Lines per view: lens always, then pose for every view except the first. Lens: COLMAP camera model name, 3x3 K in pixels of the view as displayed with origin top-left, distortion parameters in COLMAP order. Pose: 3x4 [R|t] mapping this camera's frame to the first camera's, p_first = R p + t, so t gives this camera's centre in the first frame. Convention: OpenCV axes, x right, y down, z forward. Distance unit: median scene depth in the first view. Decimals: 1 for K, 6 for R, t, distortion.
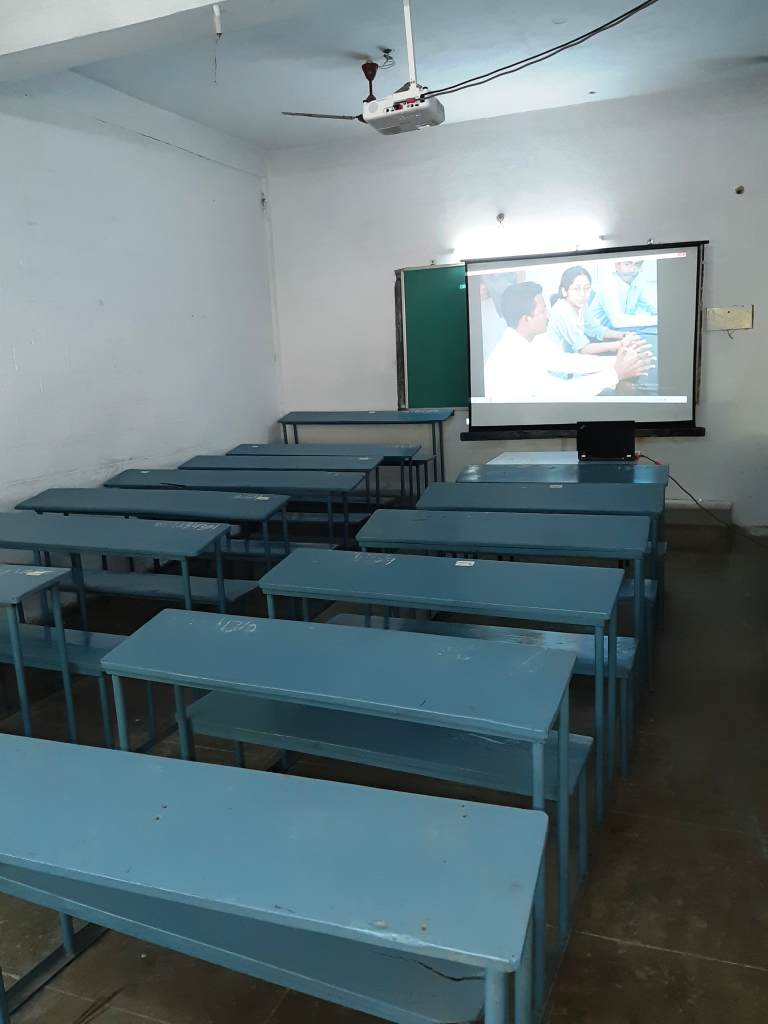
lens RADIAL K [[812.1, 0, 368.6], [0, 812.1, 527.1], [0, 0, 1]] dist [0.061151, -0.091047]
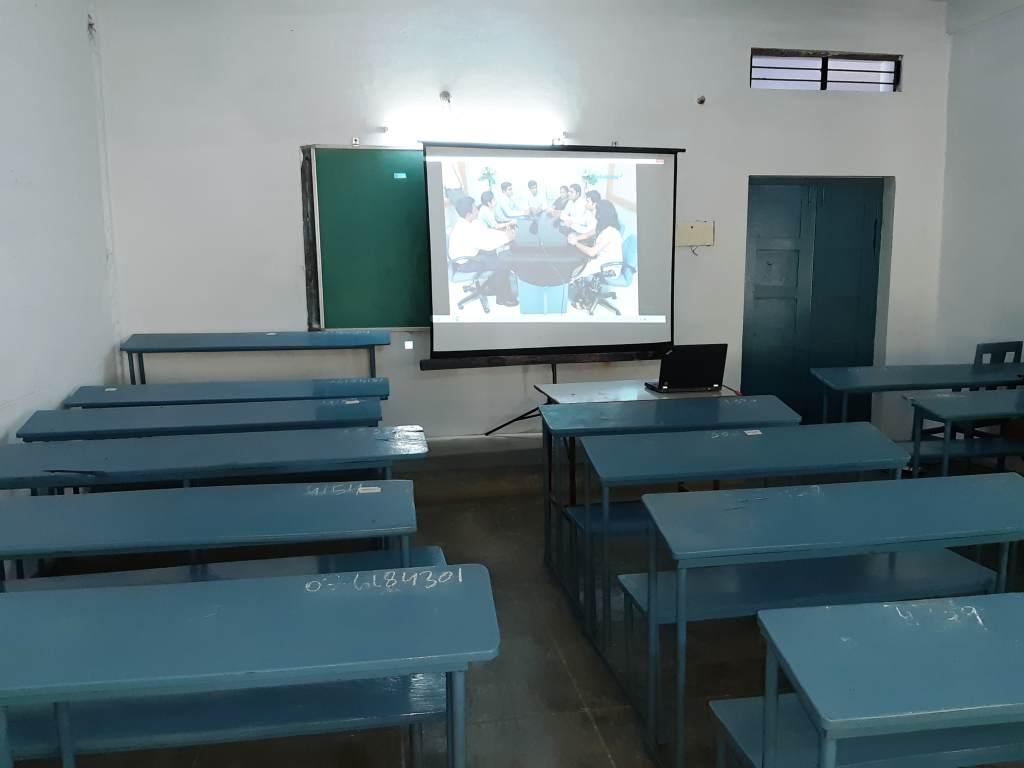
lens RADIAL K [[812.1, 0, 516.9], [0, 812.1, 391.6], [0, 0, 1]] dist [0.061151, -0.091047]
pose [[0.848216, -0.047509, 0.527516, -0.227318], [0.080843, 0.995912, -0.040298, -0.049288], [-0.523445, 0.076827, 0.848589, 0.306258]]
